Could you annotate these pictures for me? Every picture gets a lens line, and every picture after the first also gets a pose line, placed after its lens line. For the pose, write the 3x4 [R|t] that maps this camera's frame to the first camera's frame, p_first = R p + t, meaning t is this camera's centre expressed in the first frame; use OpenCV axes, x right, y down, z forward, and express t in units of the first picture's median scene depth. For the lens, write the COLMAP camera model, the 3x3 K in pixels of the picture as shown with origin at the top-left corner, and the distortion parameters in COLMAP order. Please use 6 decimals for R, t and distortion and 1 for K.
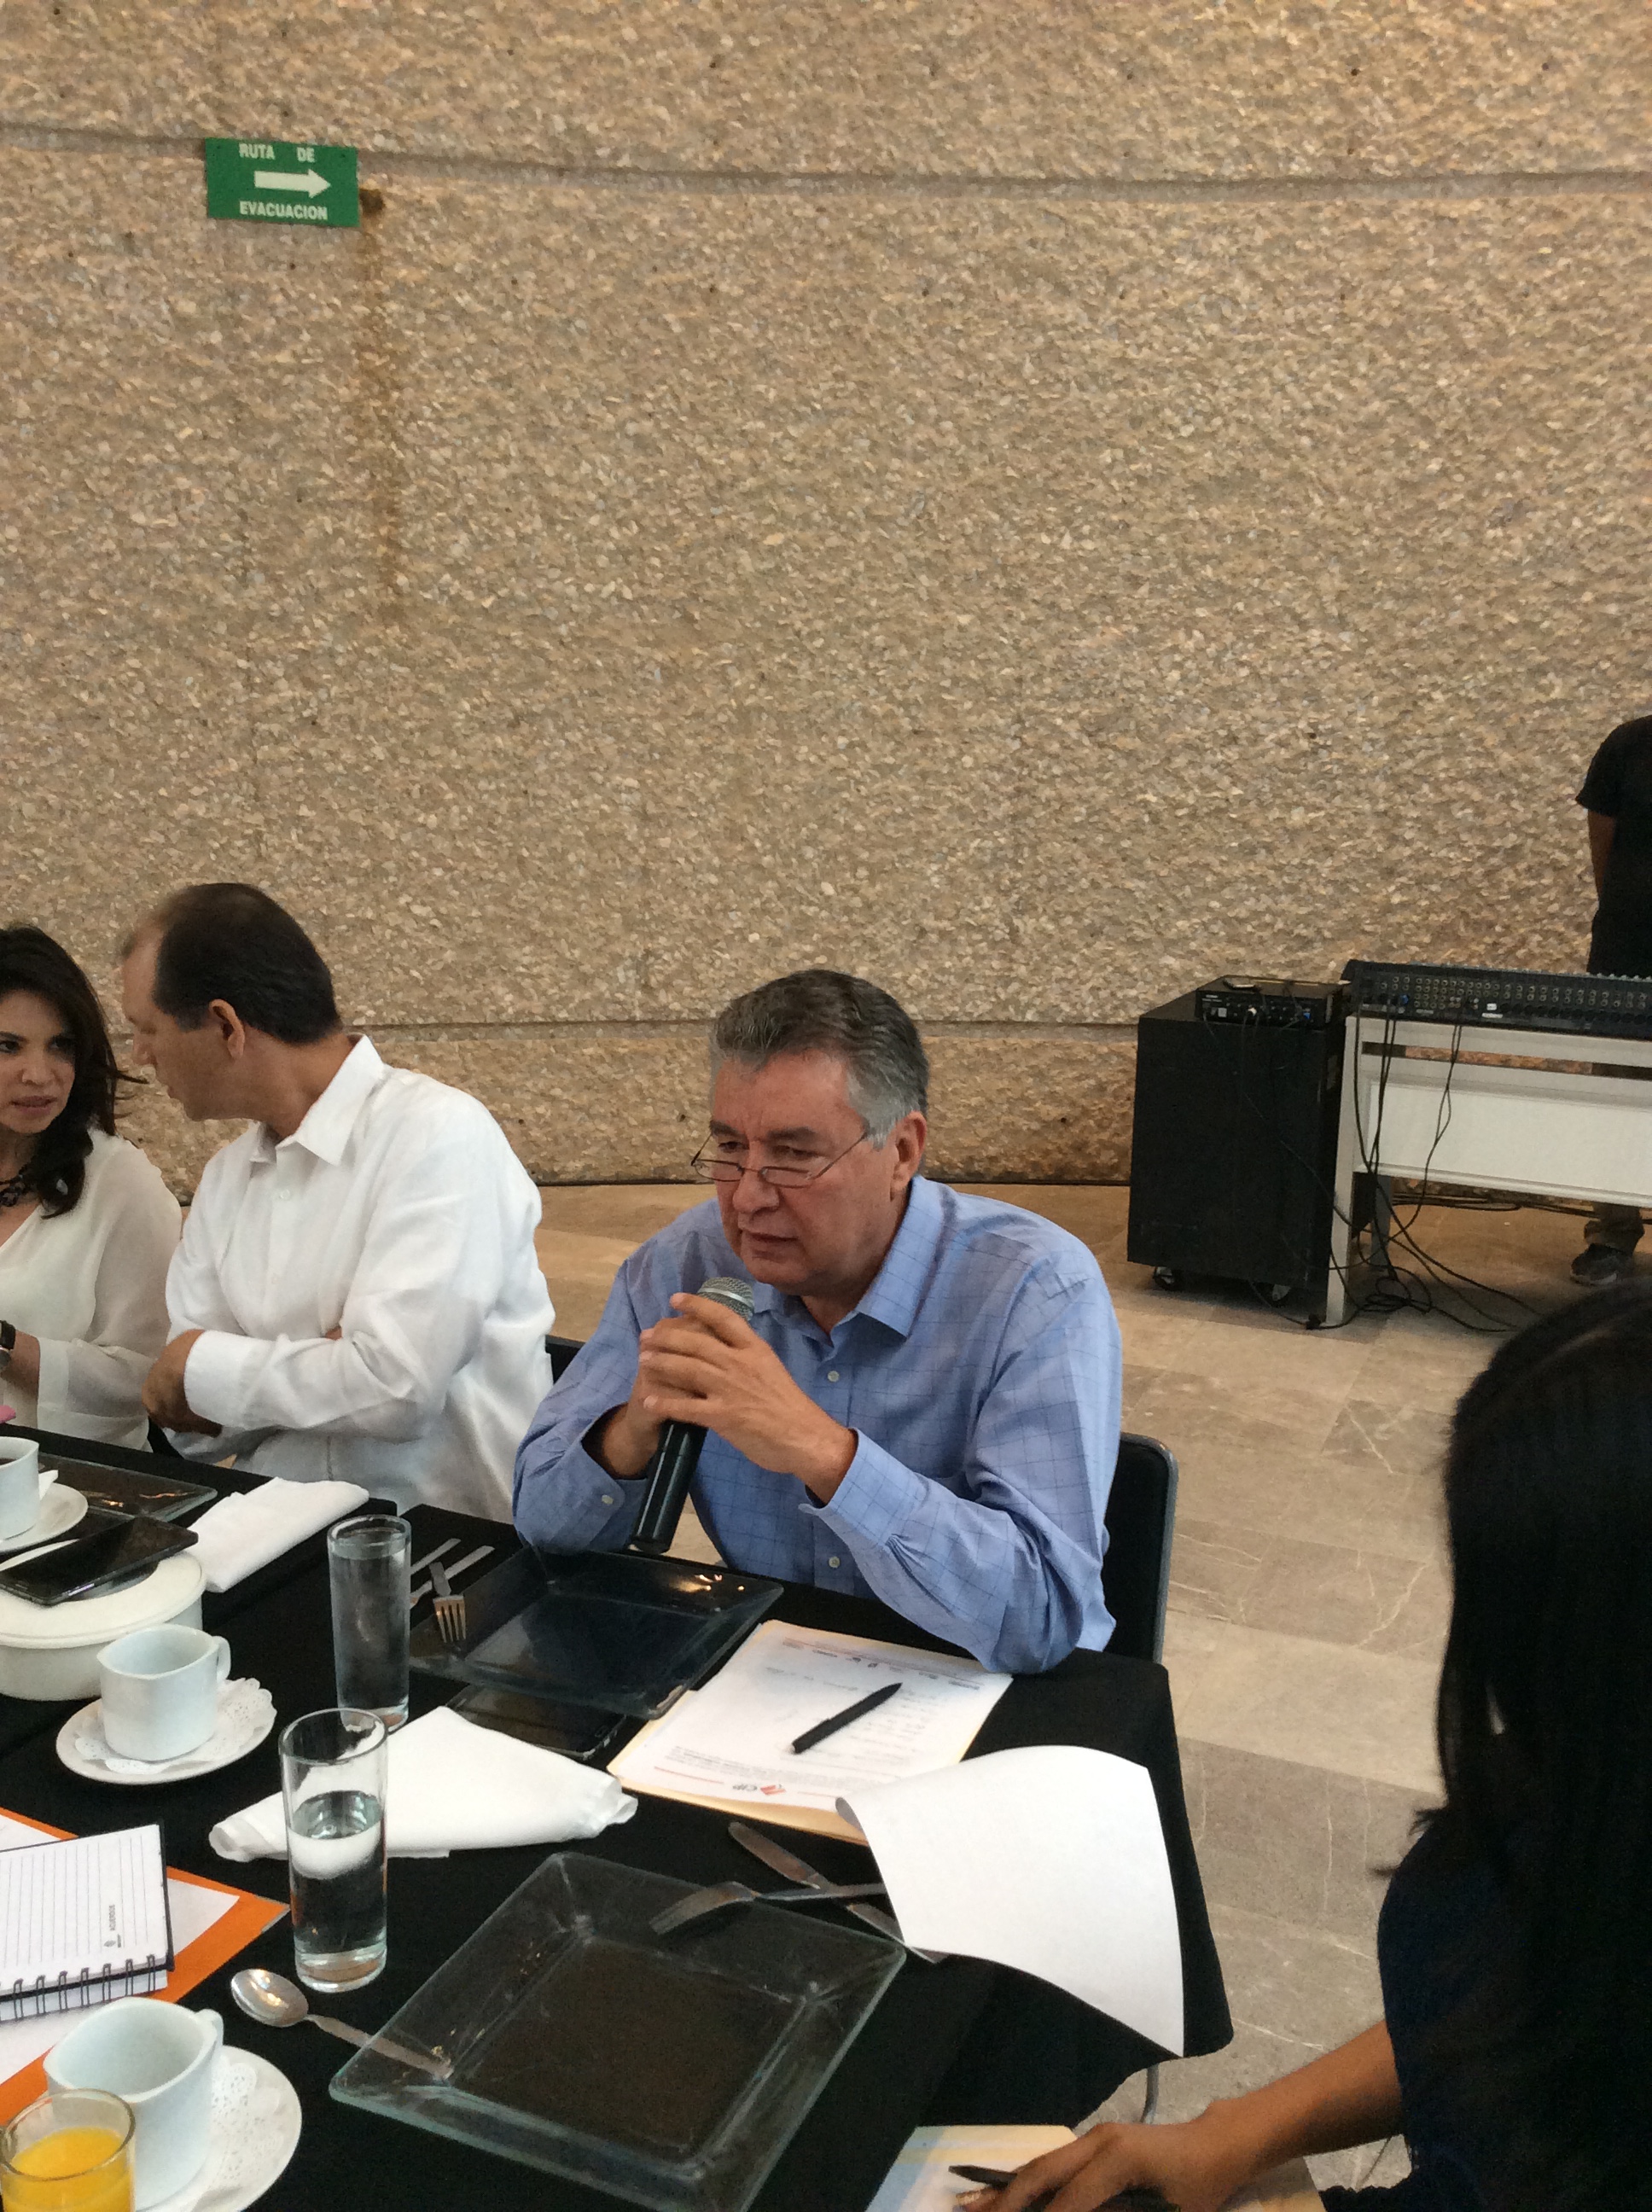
lens RADIAL K [[2029.8, 0, 827.4], [0, 2029.8, 1116.9], [0, 0, 1]] dist [0.006456, 0.000000]
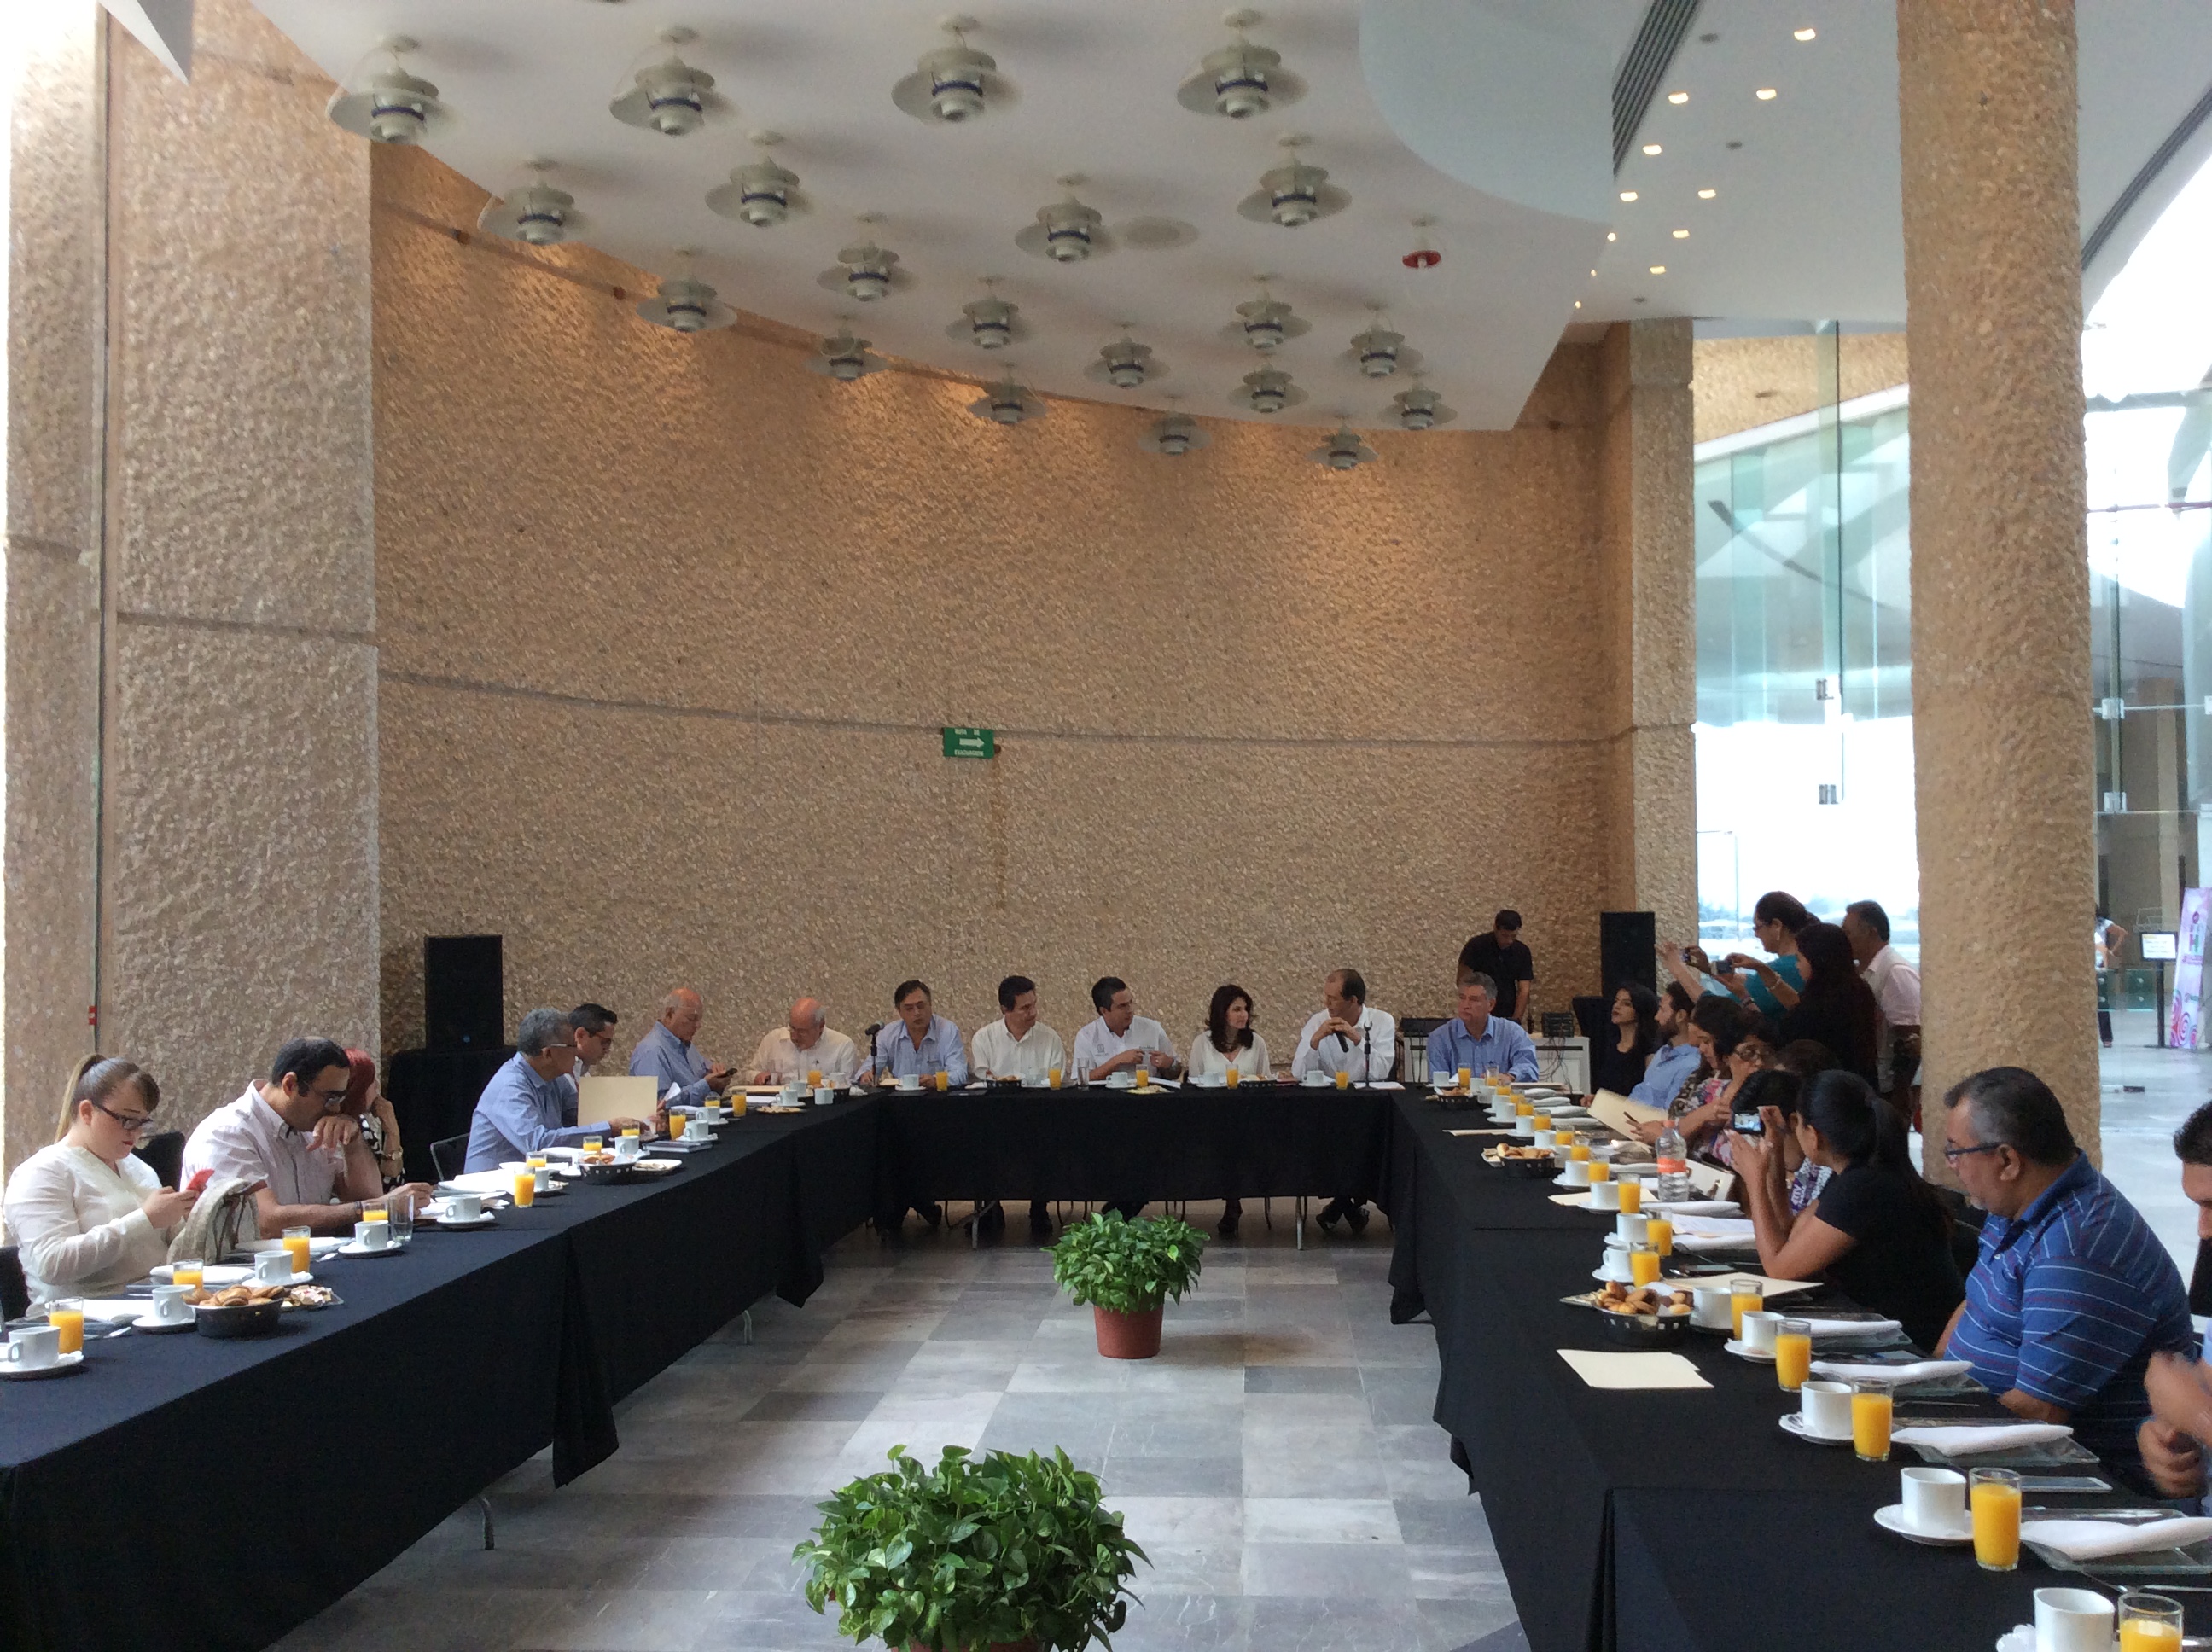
lens RADIAL K [[2029.8, 0, 1103.3], [0, 2029.8, 821.8], [0, 0, 1]] dist [0.006456, 0.000000]
pose [[0.941634, -0.005224, 0.336597, -0.937344], [0.086964, 0.969715, -0.228234, 0.228946], [-0.325210, 0.244185, 0.913571, -1.325325]]
